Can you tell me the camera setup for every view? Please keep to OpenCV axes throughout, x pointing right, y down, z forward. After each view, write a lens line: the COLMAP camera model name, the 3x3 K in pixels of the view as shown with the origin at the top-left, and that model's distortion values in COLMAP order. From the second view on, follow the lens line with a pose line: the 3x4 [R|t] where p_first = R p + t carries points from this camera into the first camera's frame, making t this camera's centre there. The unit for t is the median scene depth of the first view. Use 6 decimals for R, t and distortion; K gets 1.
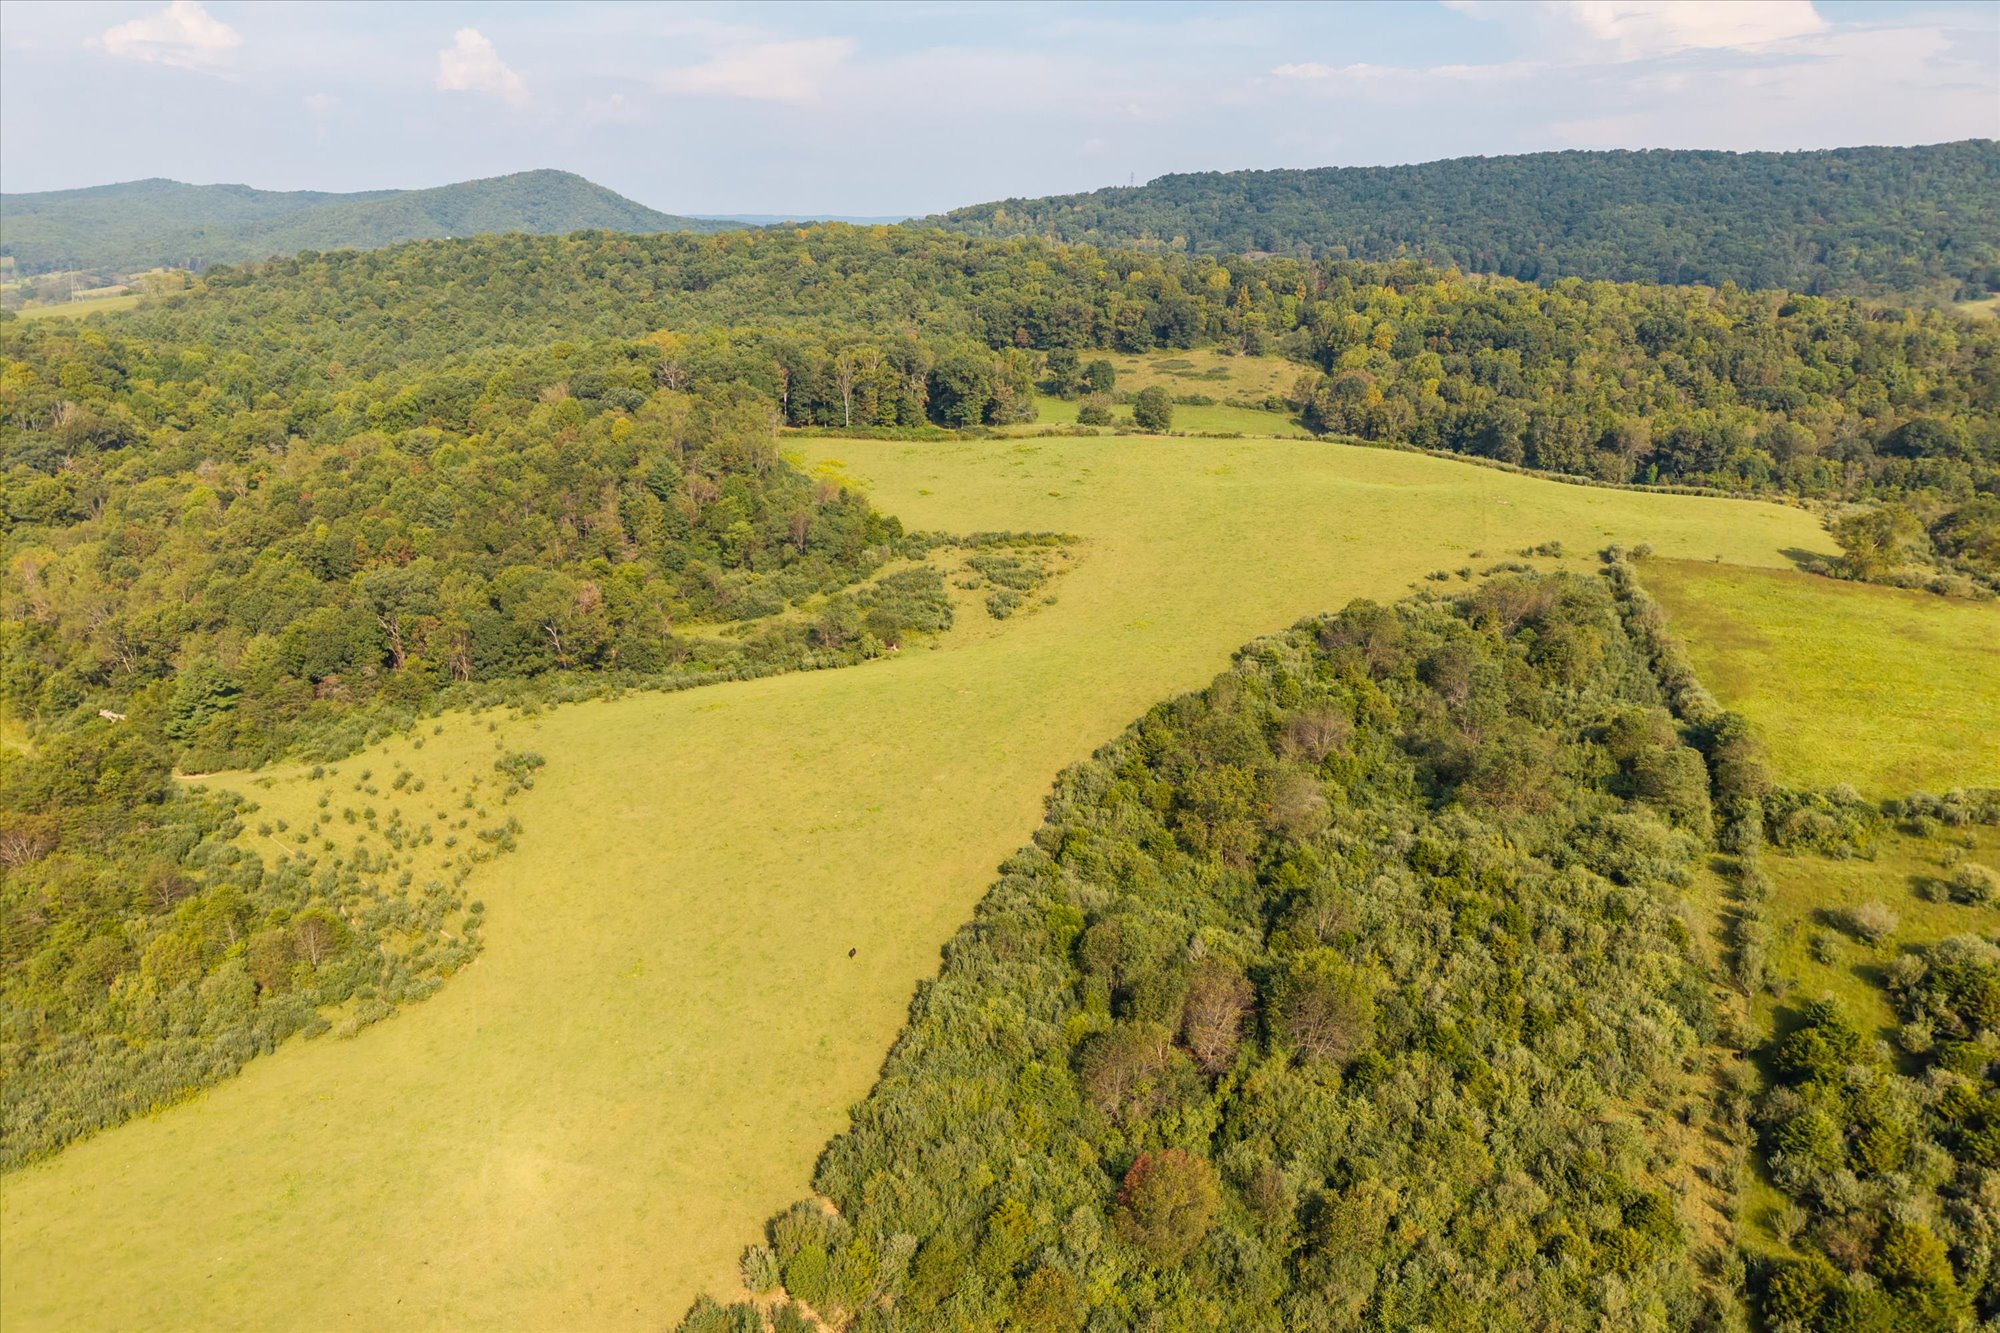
lens RADIAL K [[1343.8, 0, 1000.0], [0, 1343.8, 666.5], [0, 0, 1]] dist [0.020201, -0.012220]
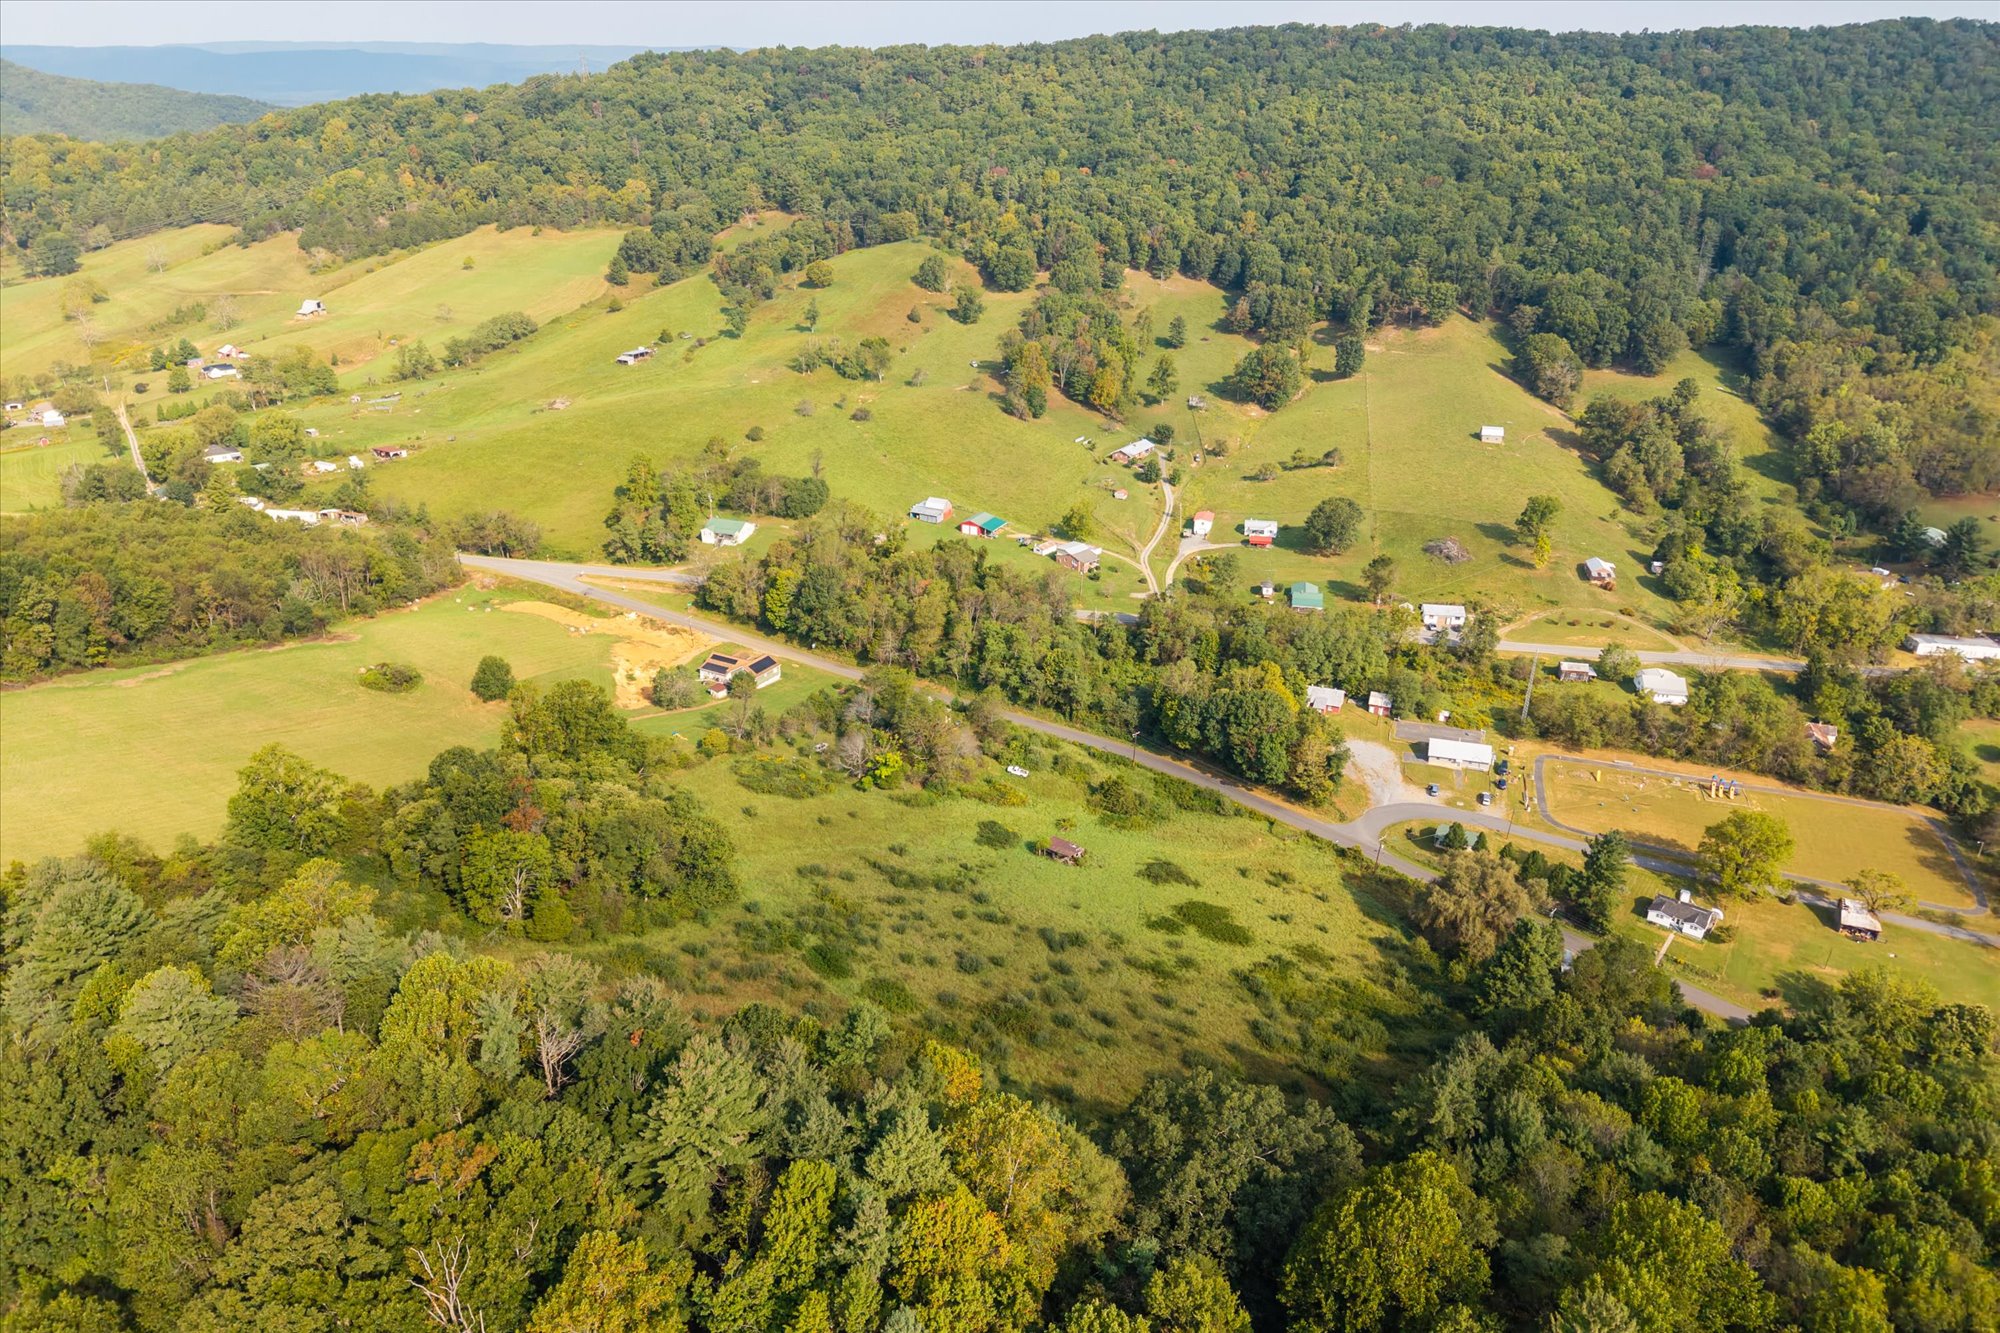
lens RADIAL K [[1360.7, 0, 1000.0], [0, 1360.7, 666.5], [0, 0, 1]] dist [0.006969, 0.000872]
pose [[0.982083, -0.074784, 0.172977, 0.375632], [0.055413, 0.991908, 0.114226, -0.392610], [-0.180119, -0.102594, 0.978280, 0.897734]]
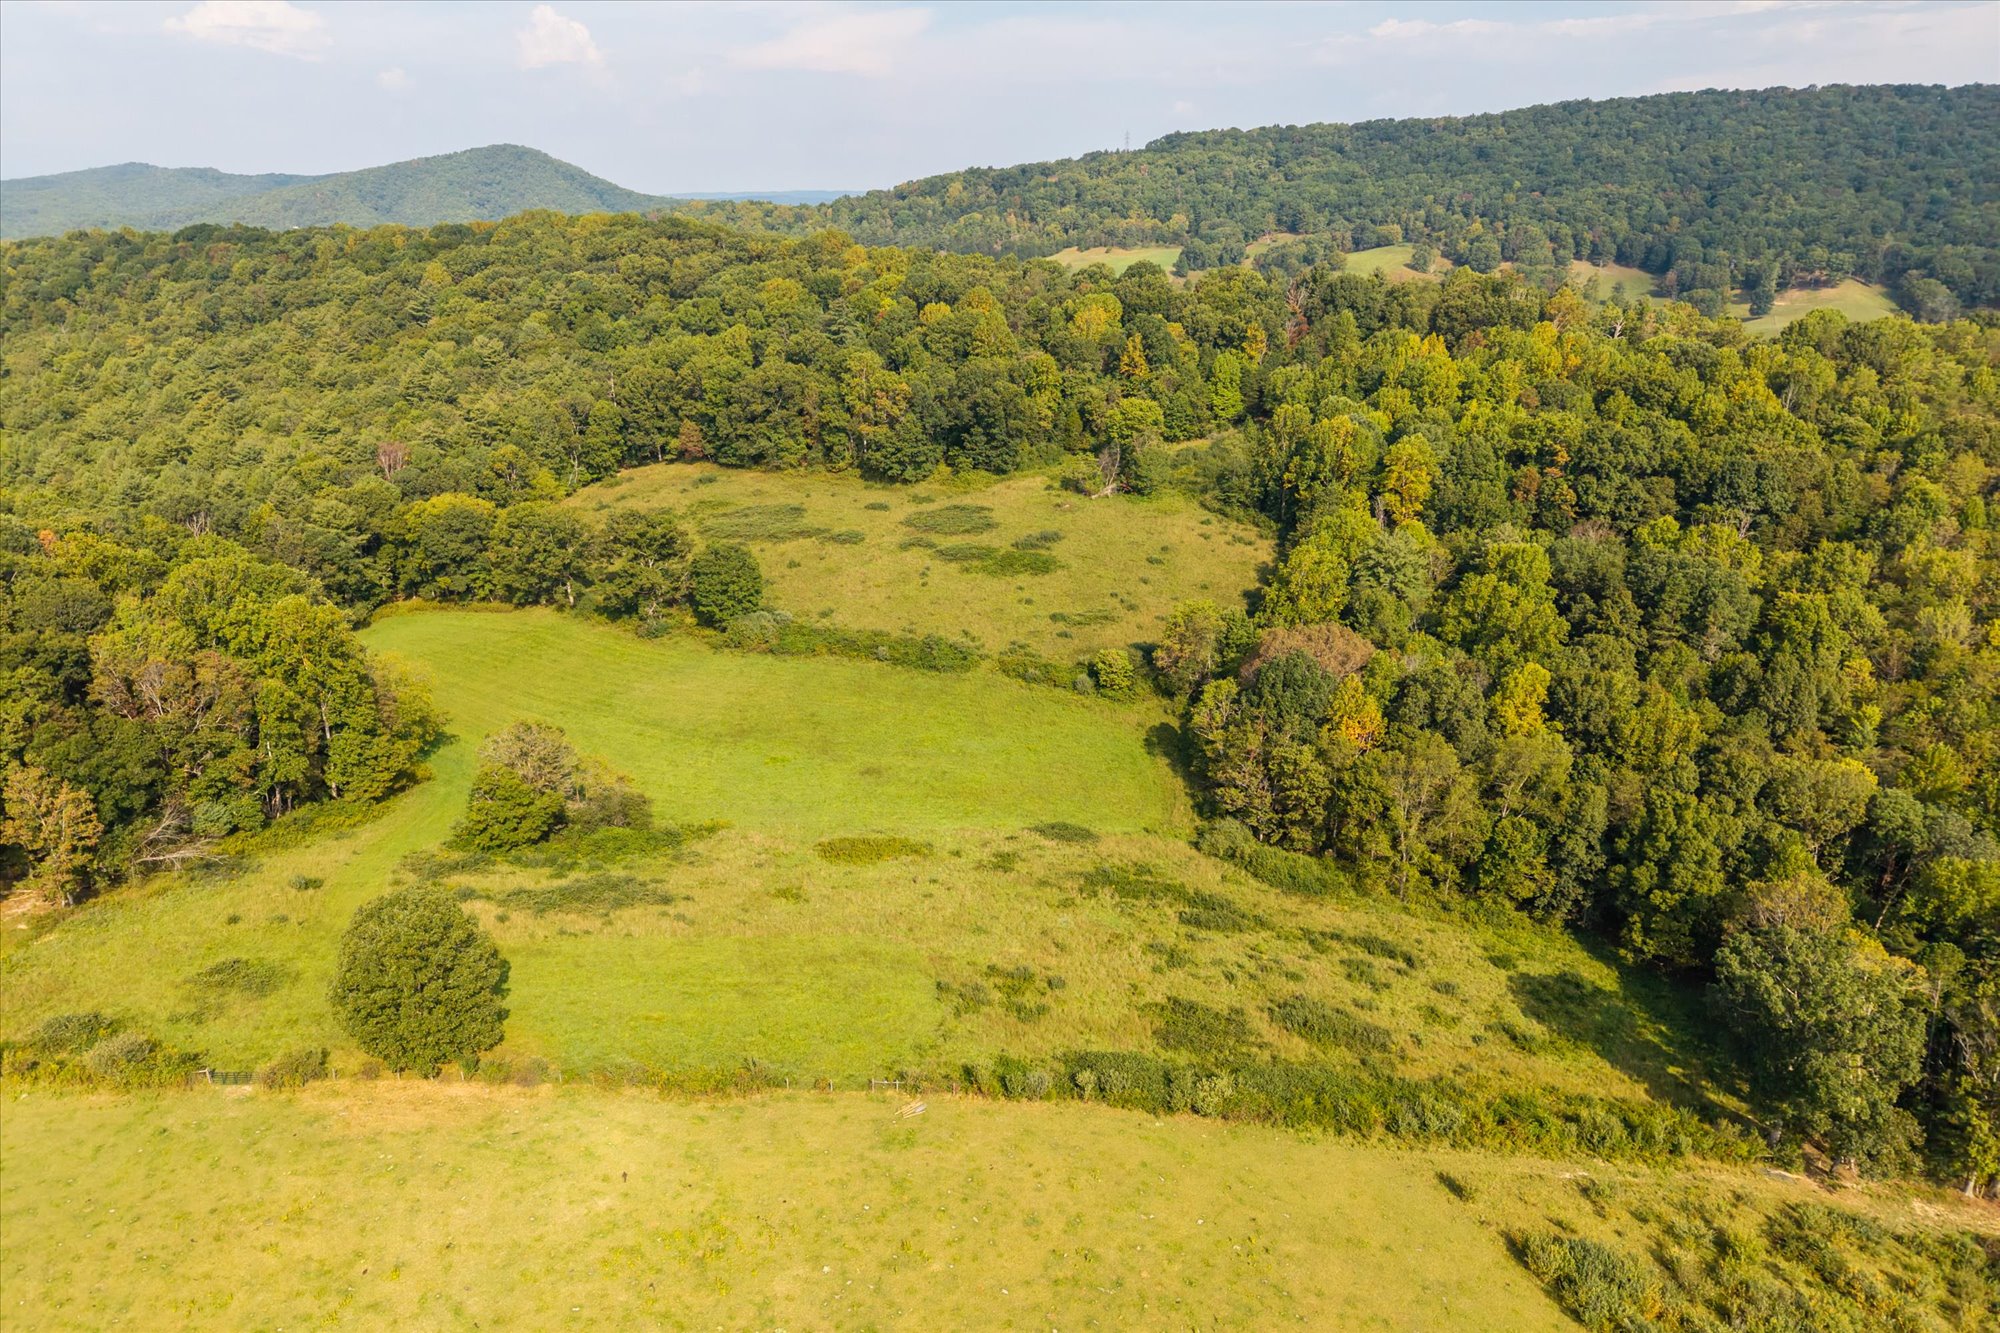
lens RADIAL K [[1343.8, 0, 1000.0], [0, 1343.8, 666.5], [0, 0, 1]] dist [0.020201, -0.012220]
pose [[0.998601, 0.002327, -0.052833, 0.162769], [-0.001350, 0.999828, 0.018516, -0.175379], [0.052867, -0.018419, 0.998432, 0.519056]]
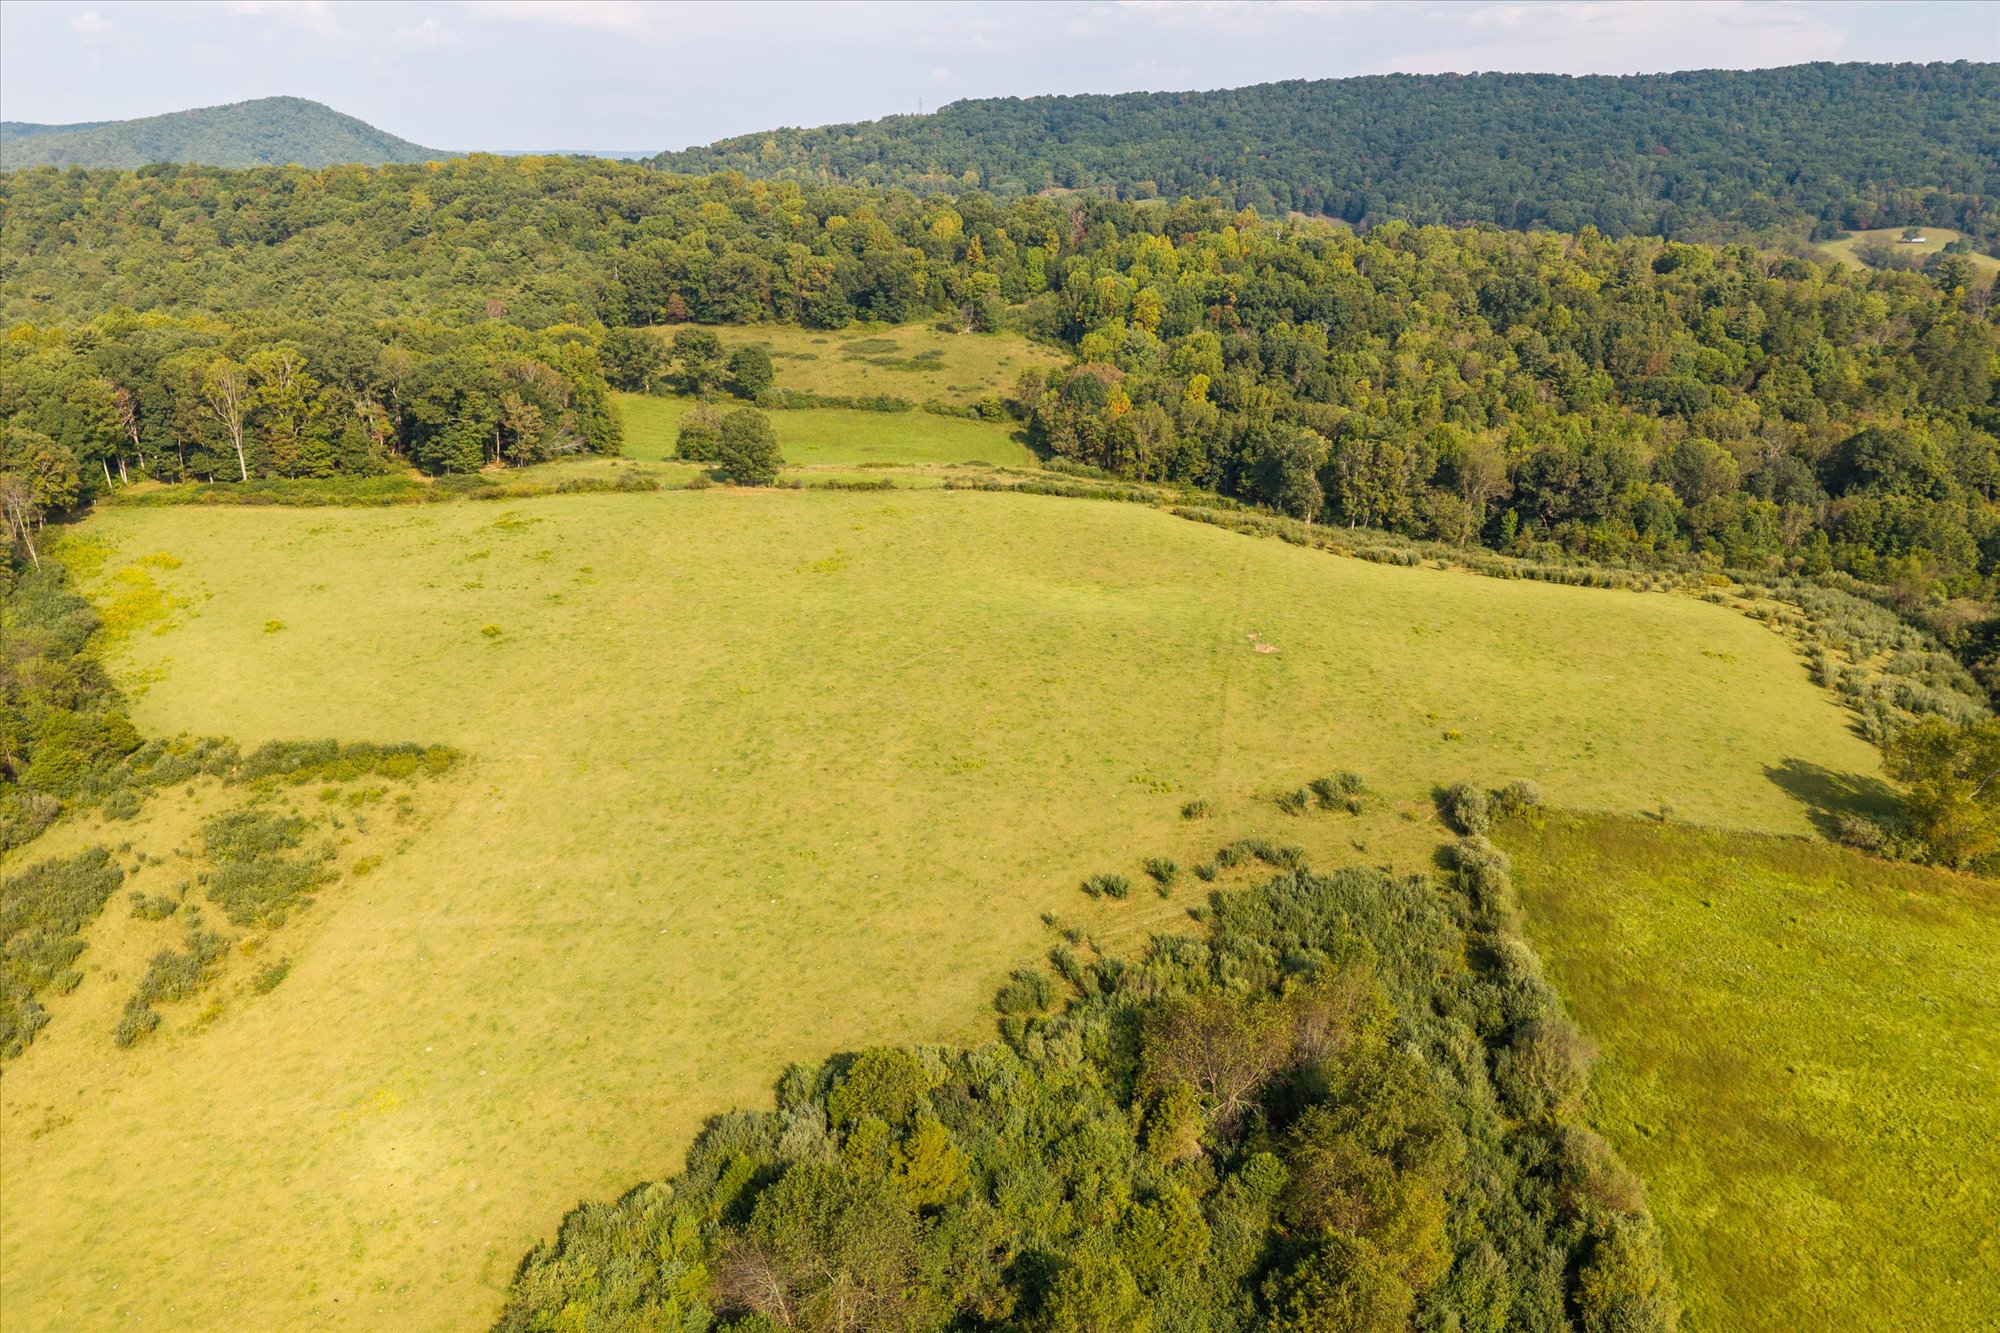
lens RADIAL K [[1343.8, 0, 1000.0], [0, 1343.8, 666.5], [0, 0, 1]] dist [0.020201, -0.012220]
pose [[0.994126, -0.040466, 0.100382, 0.113049], [0.036206, 0.998380, 0.043901, -0.077478], [-0.101996, -0.040009, 0.993980, 0.250229]]
